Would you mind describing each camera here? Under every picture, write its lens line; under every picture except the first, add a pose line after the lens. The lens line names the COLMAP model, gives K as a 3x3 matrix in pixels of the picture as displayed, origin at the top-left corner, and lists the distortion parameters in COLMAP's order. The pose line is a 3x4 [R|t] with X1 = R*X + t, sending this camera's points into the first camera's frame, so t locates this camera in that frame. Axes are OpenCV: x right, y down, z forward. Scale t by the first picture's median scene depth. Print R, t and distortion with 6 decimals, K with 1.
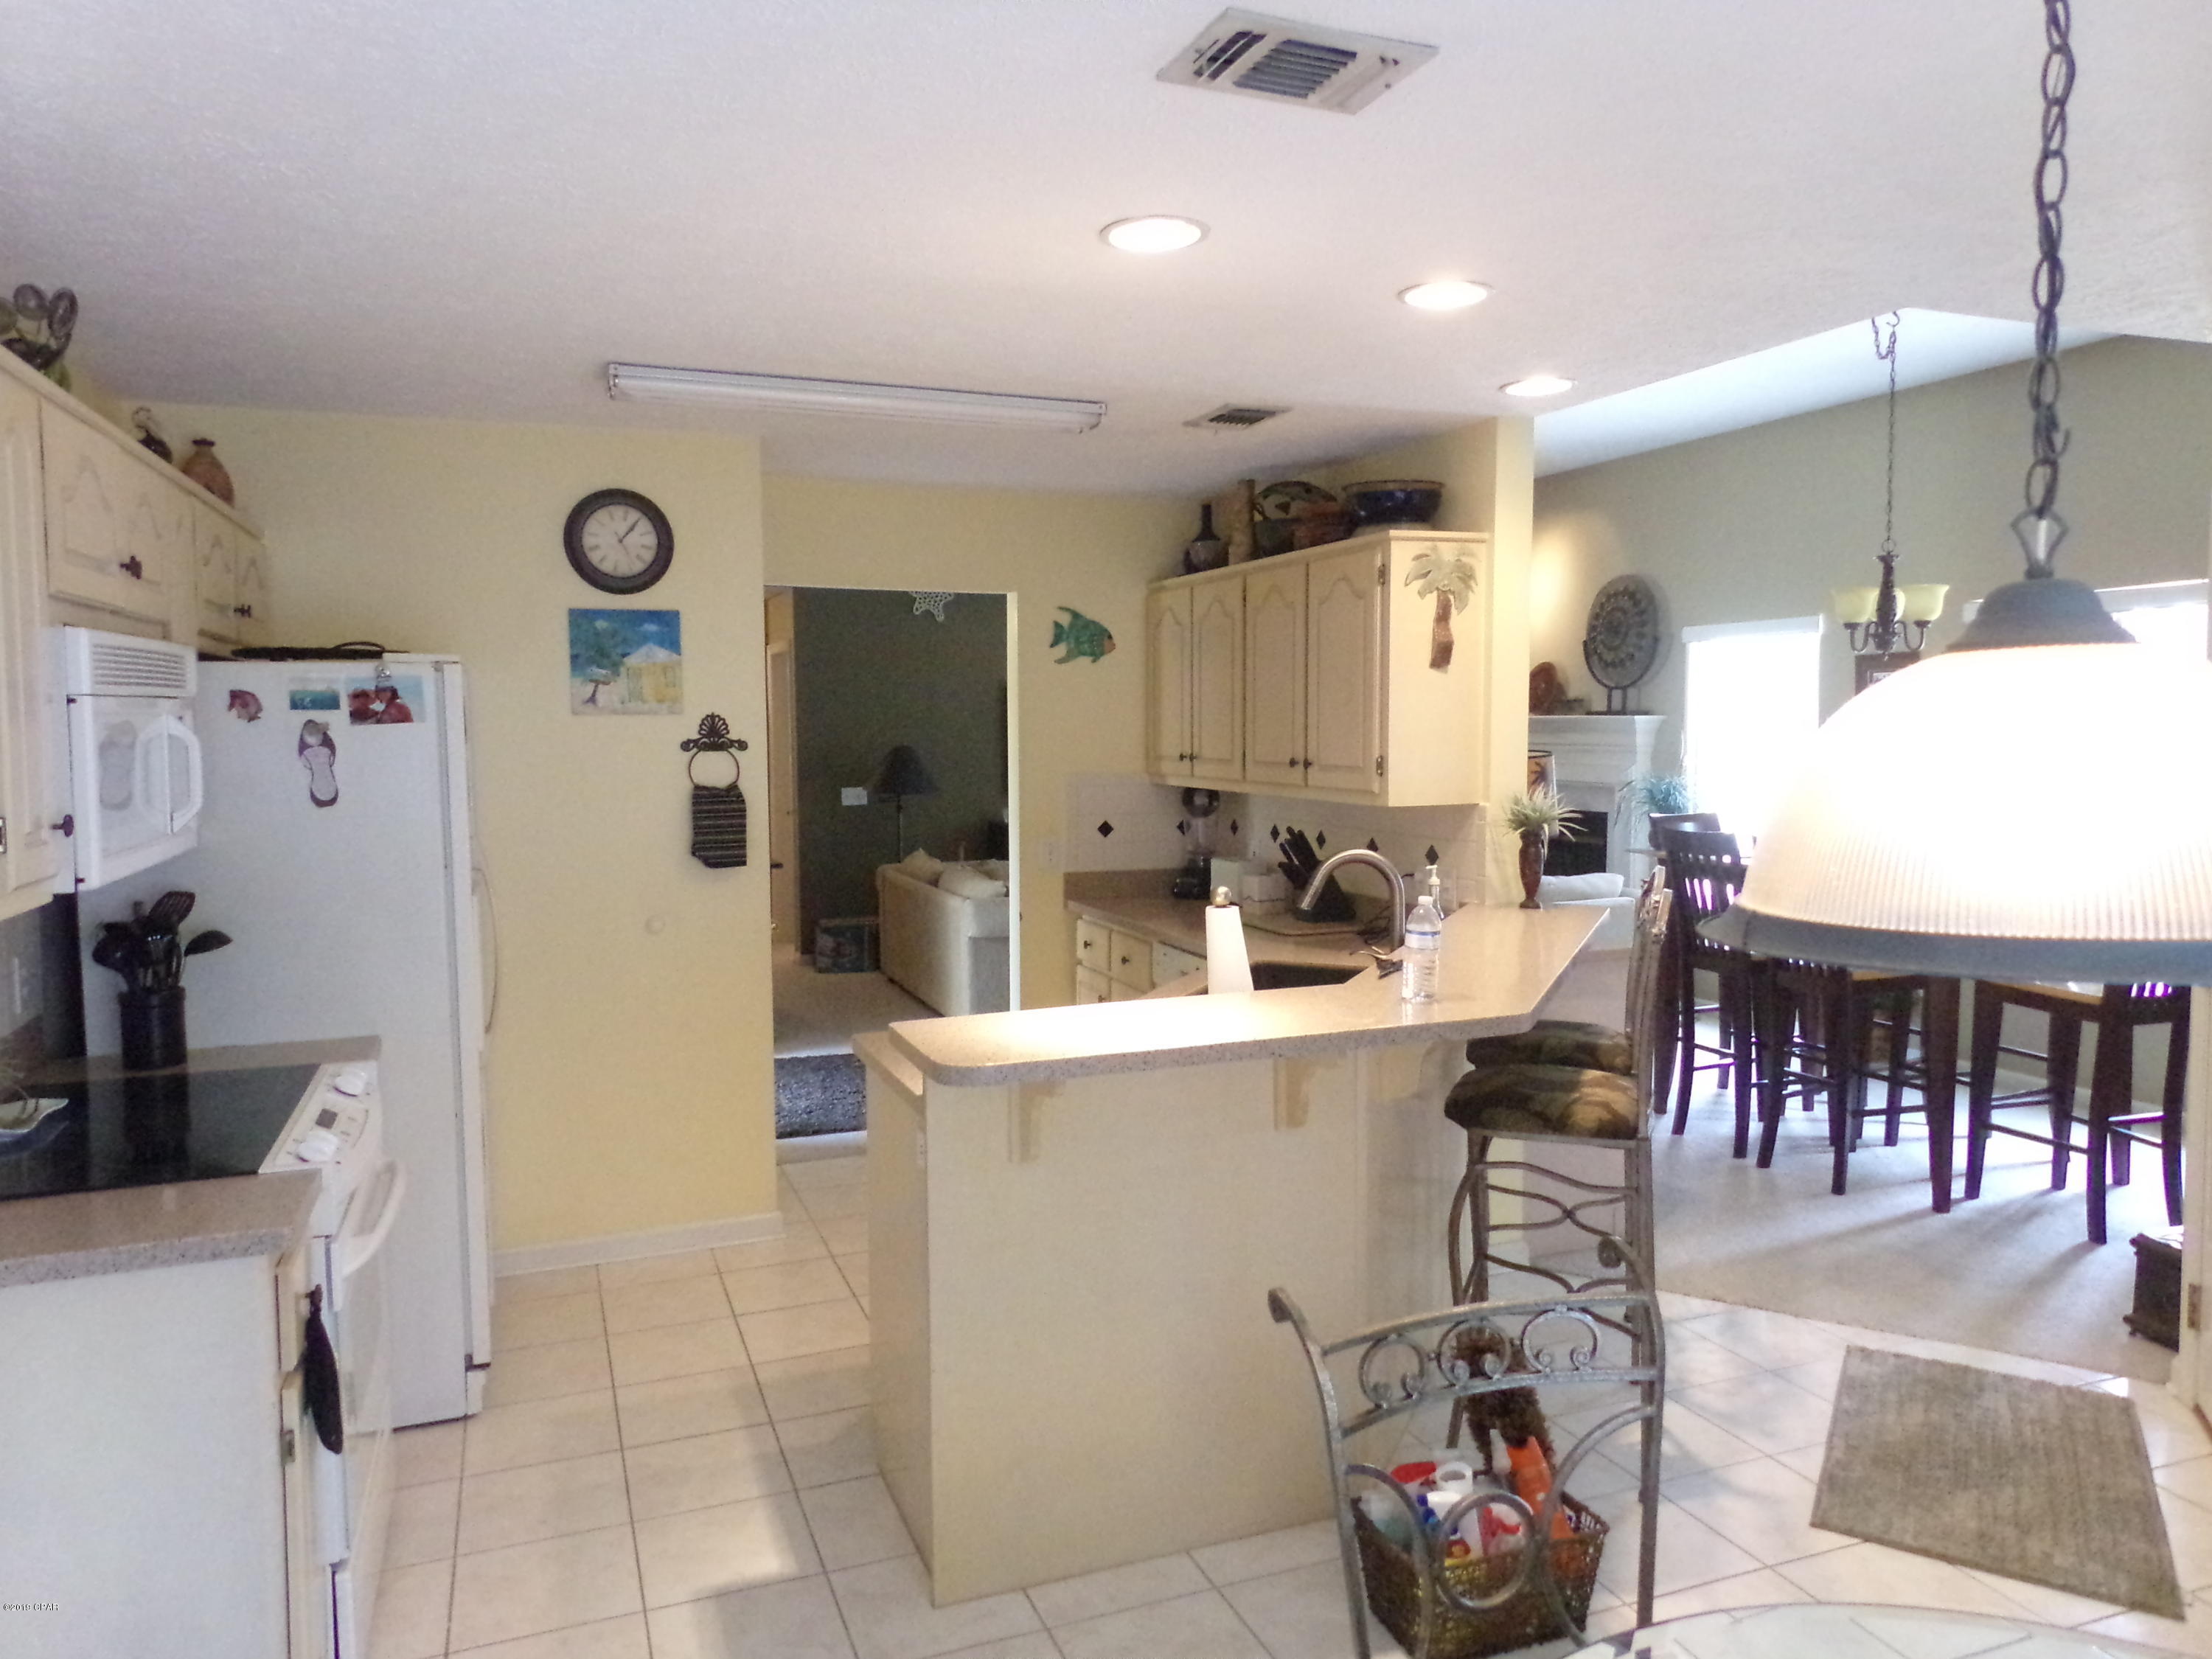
lens RADIAL K [[1531.7, 0, 1106.0], [0, 1531.7, 829.5], [0, 0, 1]] dist [0.076043, -0.104908]
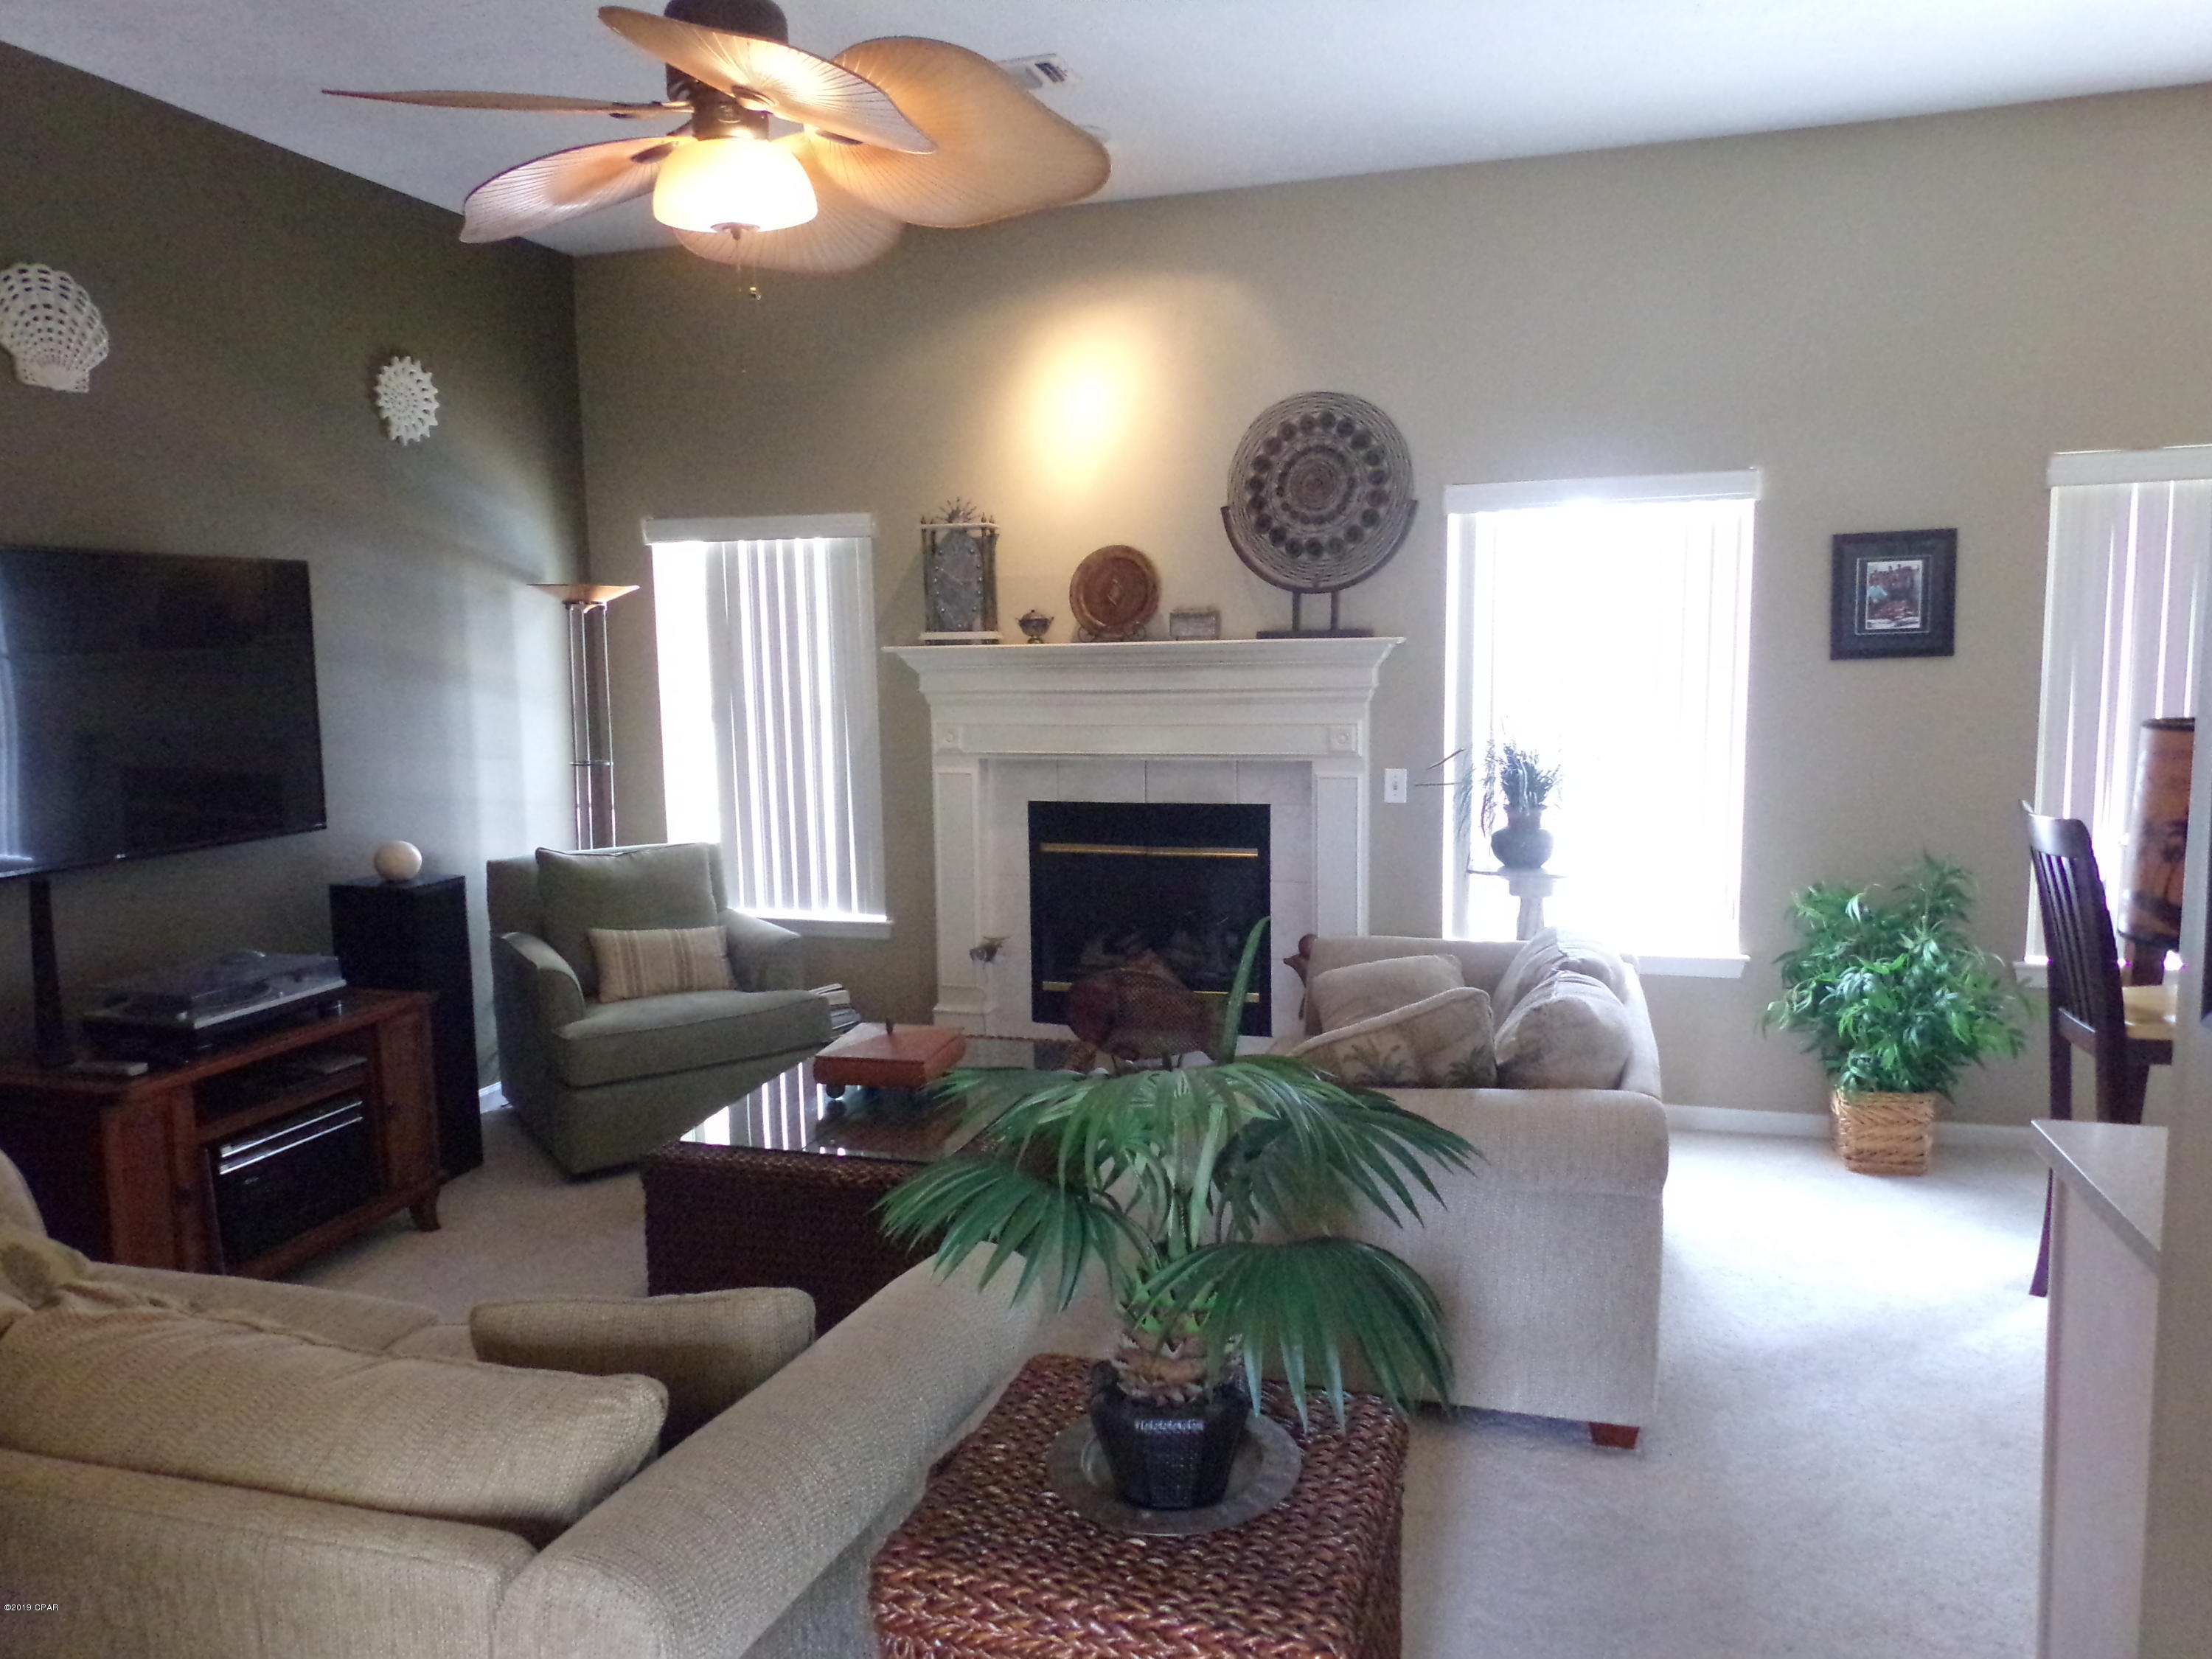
lens RADIAL K [[1531.7, 0, 1106.0], [0, 1531.7, 829.5], [0, 0, 1]] dist [0.076043, -0.104908]
pose [[0.604111, -0.107109, 0.789669, -0.293116], [0.067514, 0.994243, 0.083208, -0.089711], [-0.794035, 0.003047, 0.607864, 1.150220]]
